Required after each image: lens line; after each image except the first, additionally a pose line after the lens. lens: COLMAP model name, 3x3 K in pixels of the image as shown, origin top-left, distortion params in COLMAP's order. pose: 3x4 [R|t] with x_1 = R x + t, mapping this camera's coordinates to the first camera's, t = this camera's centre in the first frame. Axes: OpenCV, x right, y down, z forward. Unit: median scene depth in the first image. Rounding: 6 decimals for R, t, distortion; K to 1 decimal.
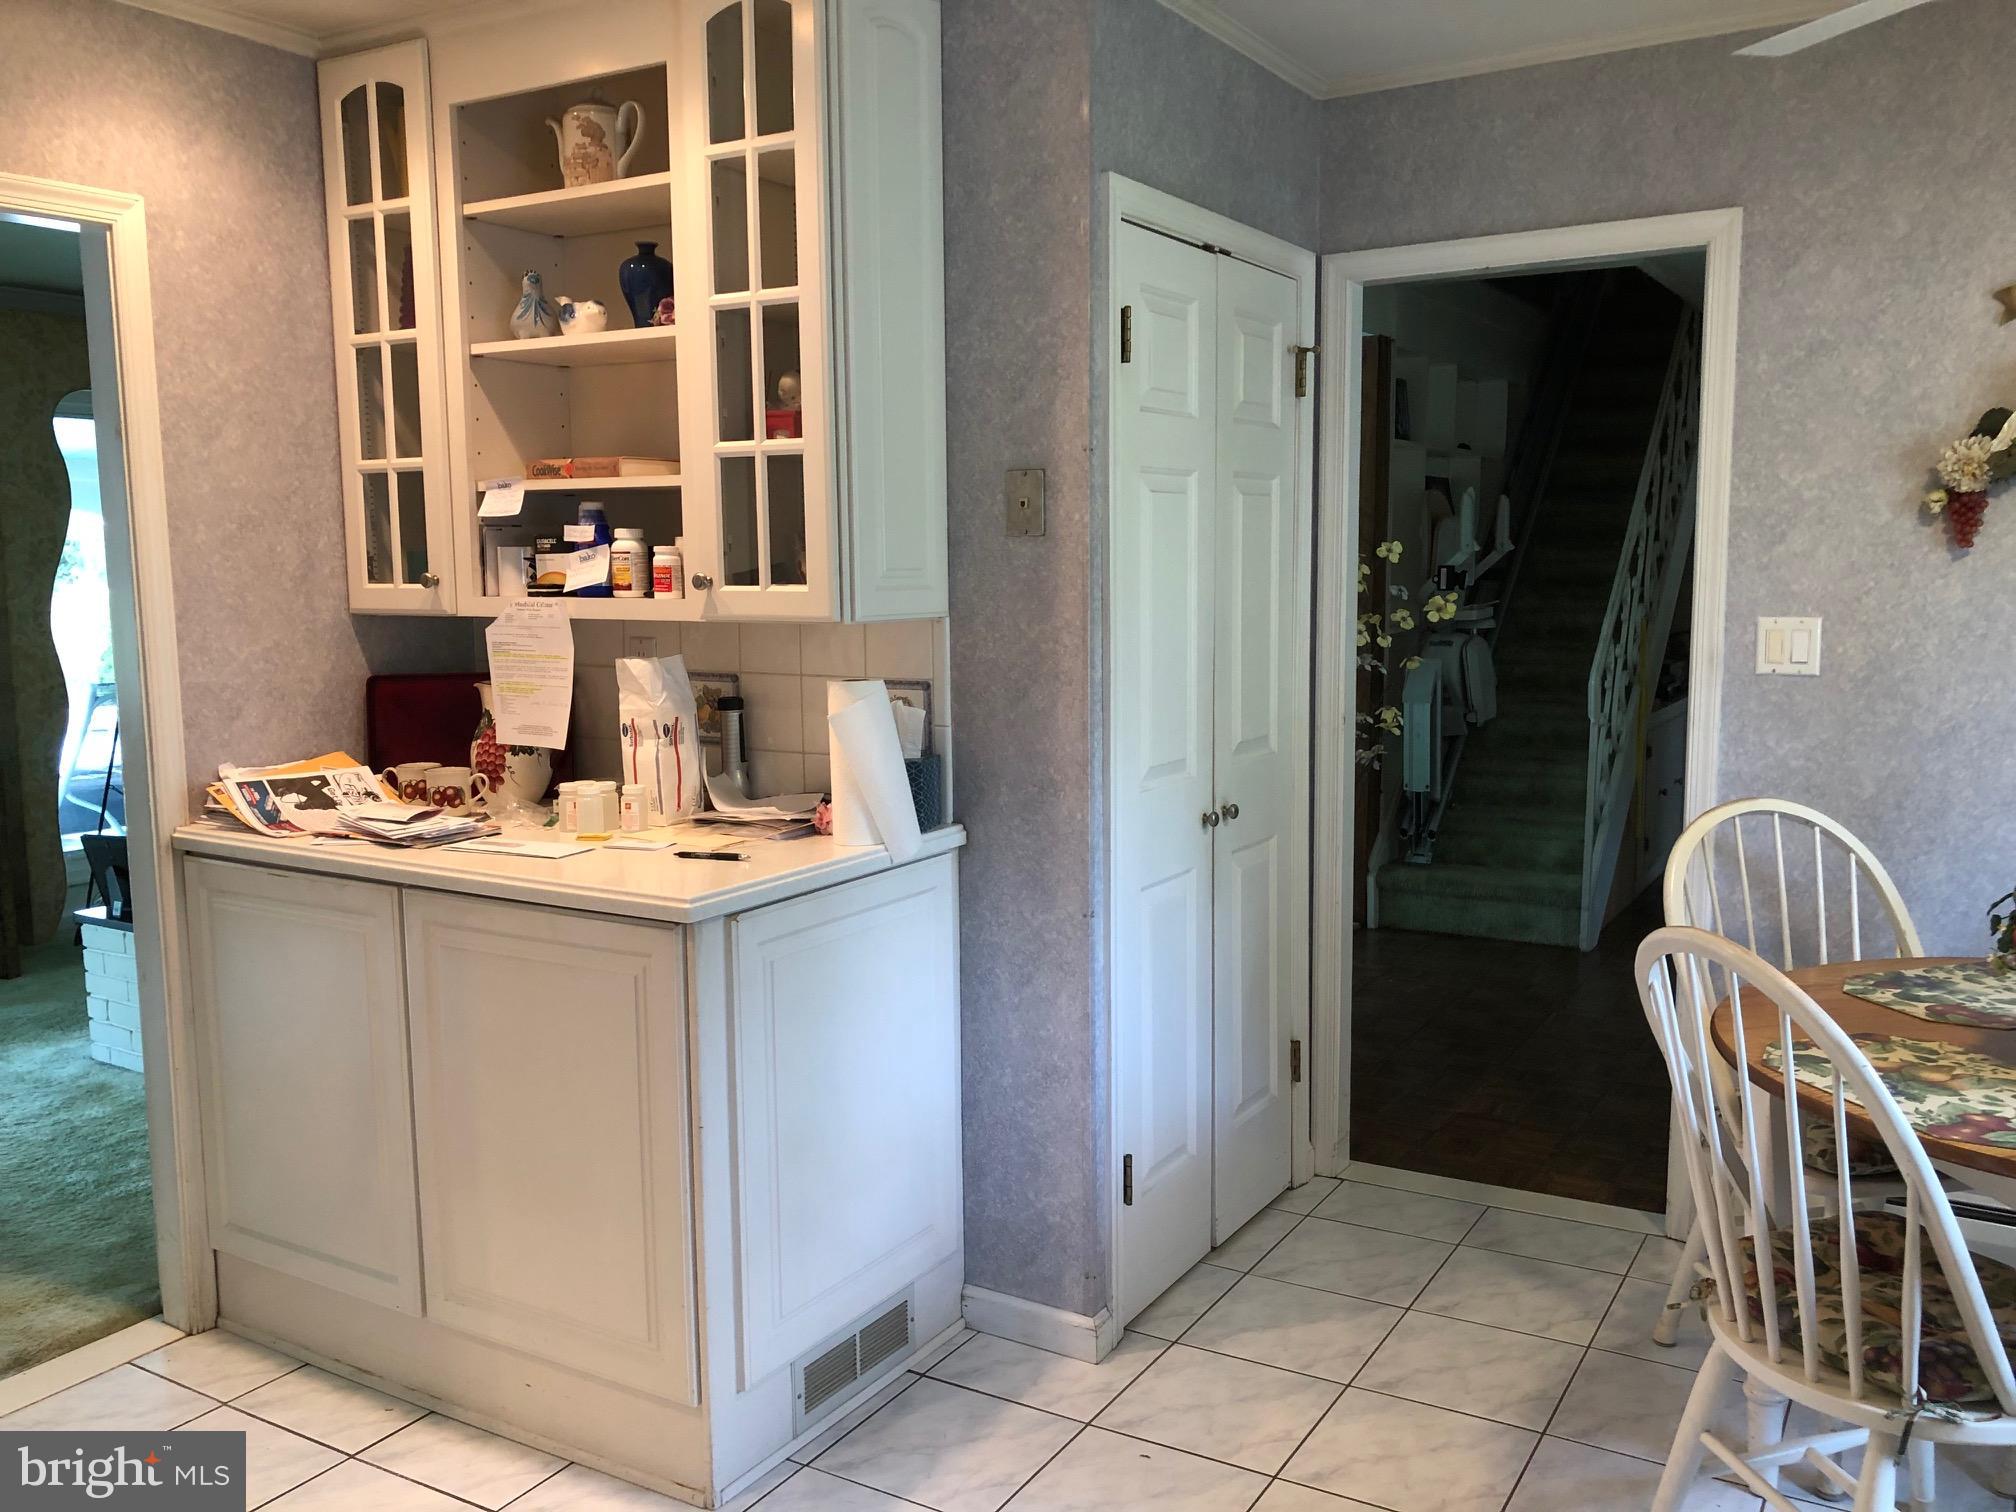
lens RADIAL K [[1679.0, 0, 1007.1], [0, 1679.0, 757.3], [0, 0, 1]] dist [0.027573, -0.005344]
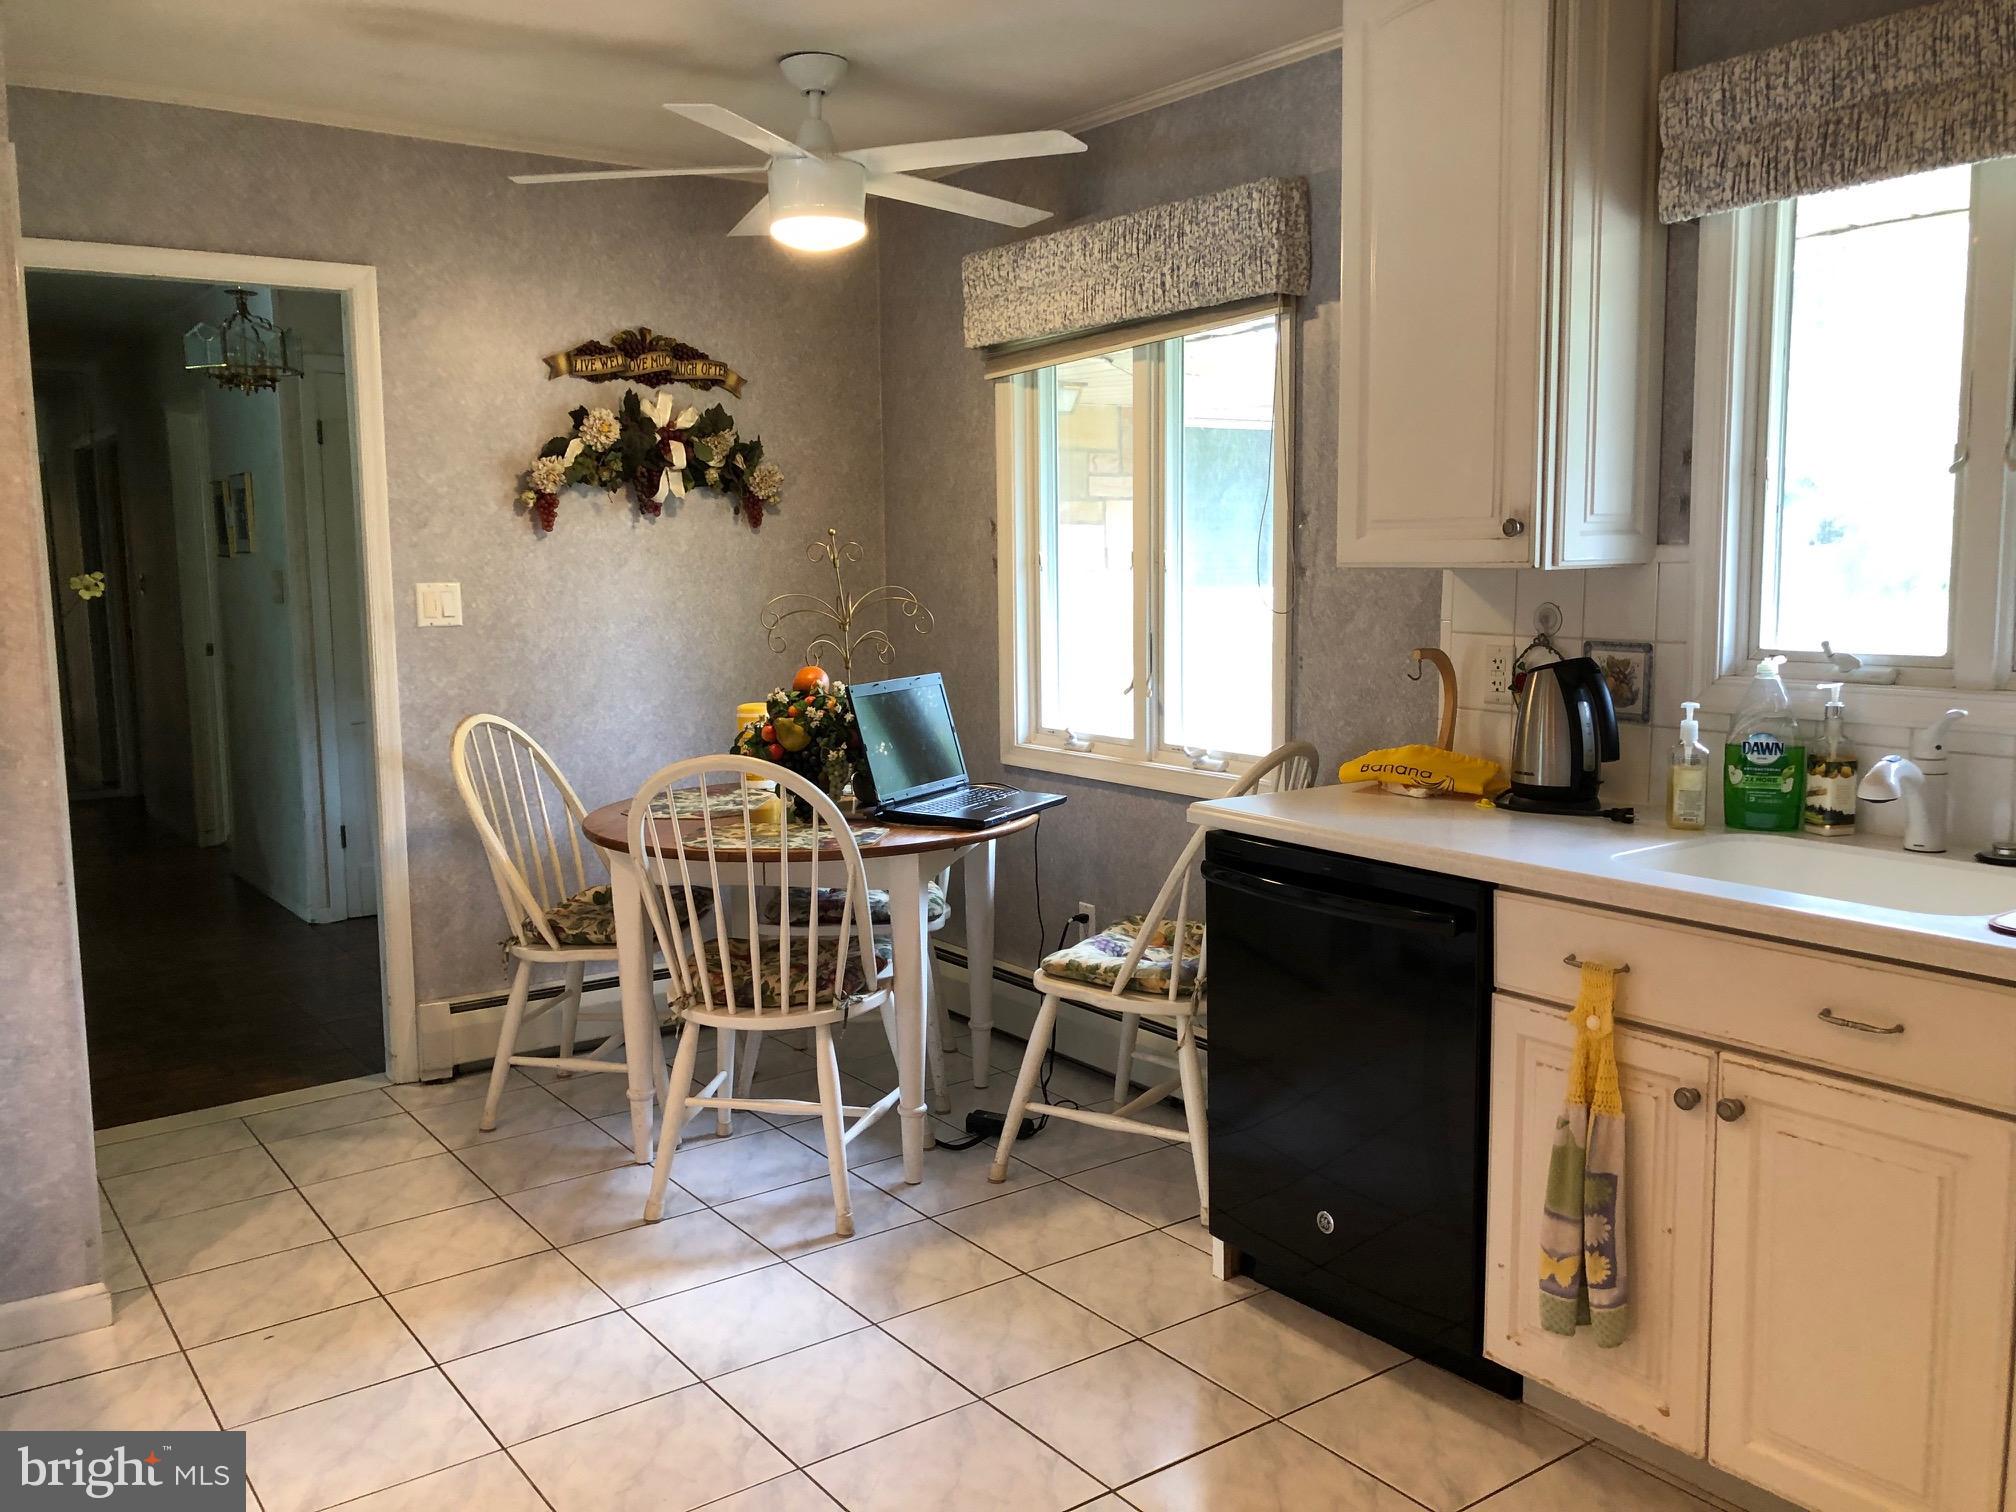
lens RADIAL K [[1679.0, 0, 1012.6], [0, 1679.0, 743.7], [0, 0, 1]] dist [0.027573, -0.005344]
pose [[0.390378, -0.097002, 0.915530, -0.601992], [0.123630, 0.990950, 0.052278, 0.029924], [-0.912316, 0.092779, 0.398837, 0.075028]]
